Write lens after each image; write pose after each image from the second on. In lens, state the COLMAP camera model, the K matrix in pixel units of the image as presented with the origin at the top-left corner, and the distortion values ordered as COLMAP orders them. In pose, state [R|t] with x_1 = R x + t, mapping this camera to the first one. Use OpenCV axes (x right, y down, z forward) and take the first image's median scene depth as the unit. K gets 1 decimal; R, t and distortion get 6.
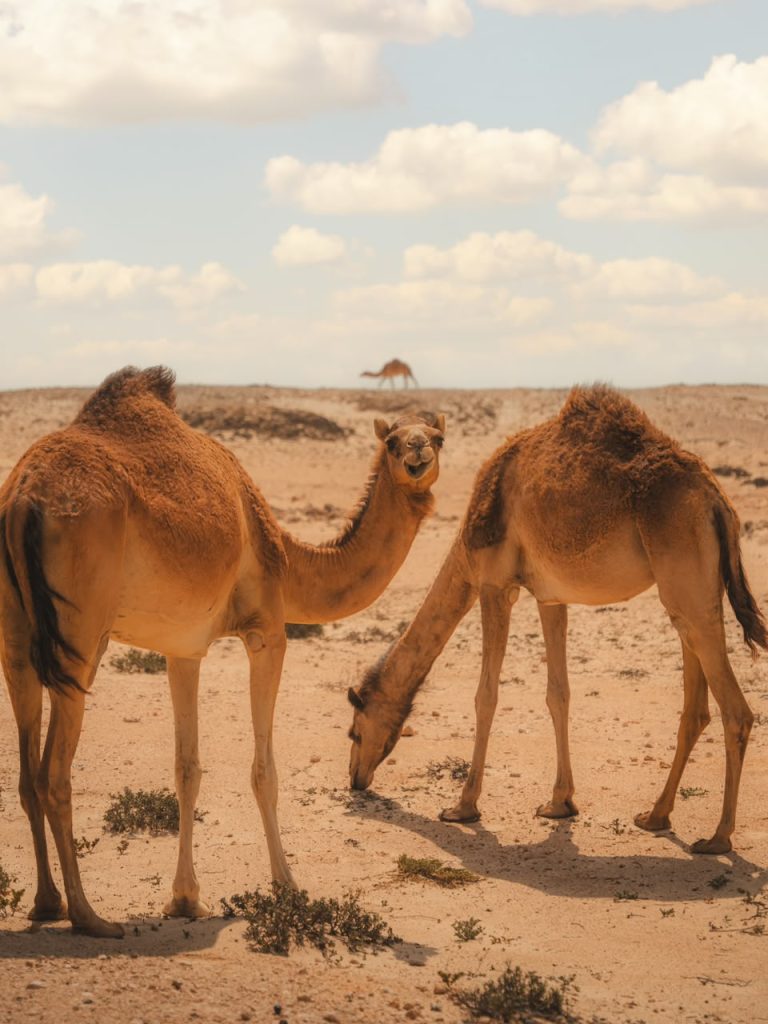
lens RADIAL K [[996.7, 0, 387.1], [0, 996.7, 506.9], [0, 0, 1]] dist [0.022474, 0.018263]
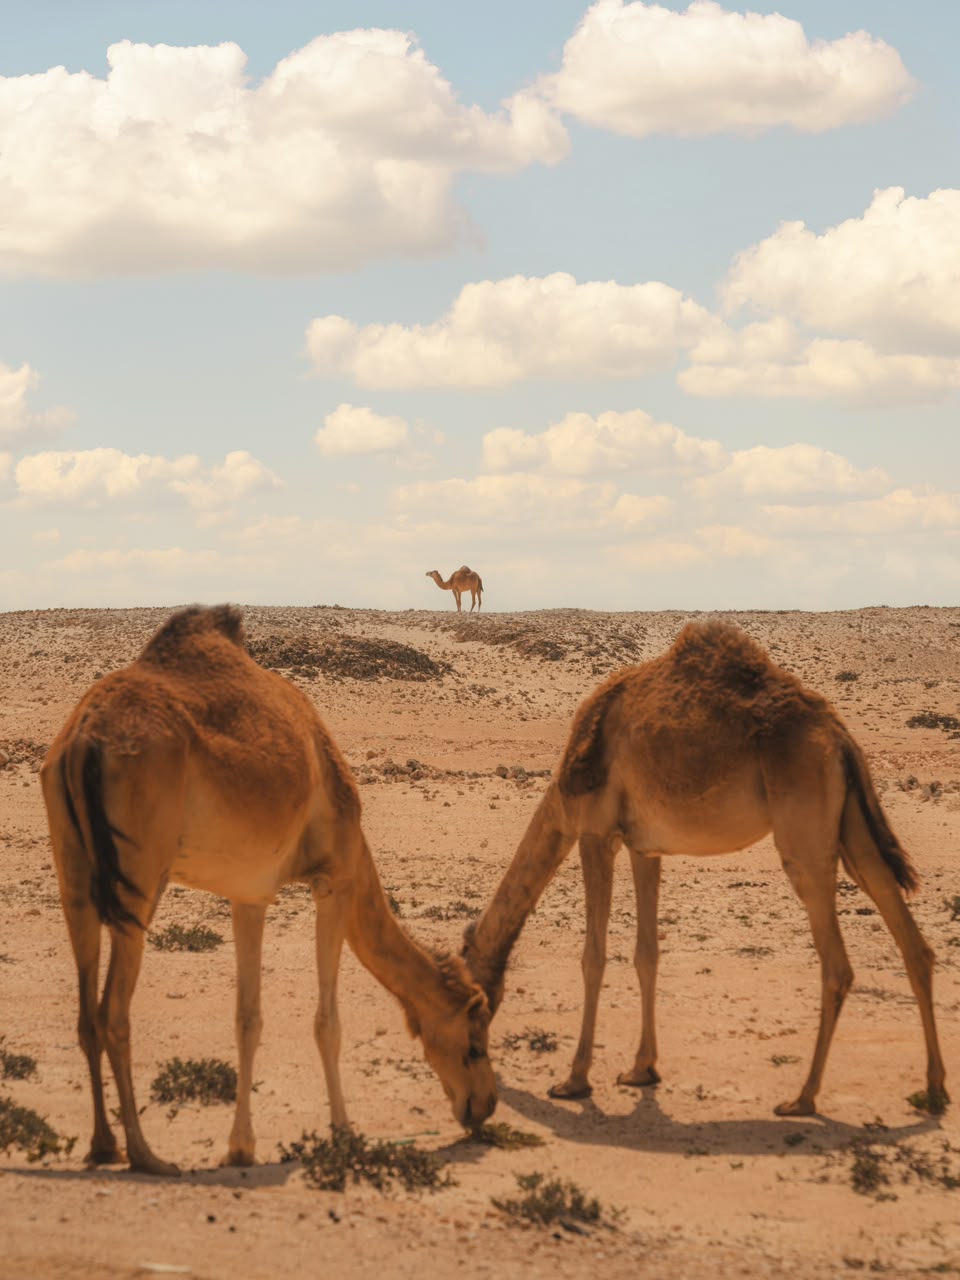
lens RADIAL K [[1618.2, 0, 476.2], [0, 1618.2, 638.6], [0, 0, 1]] dist [0.033226, 0.000000]
pose [[0.999294, 0.000634, -0.037560, 0.072713], [-0.004120, 0.995676, -0.092802, 0.037010], [0.037339, 0.092892, 0.994976, -0.516600]]
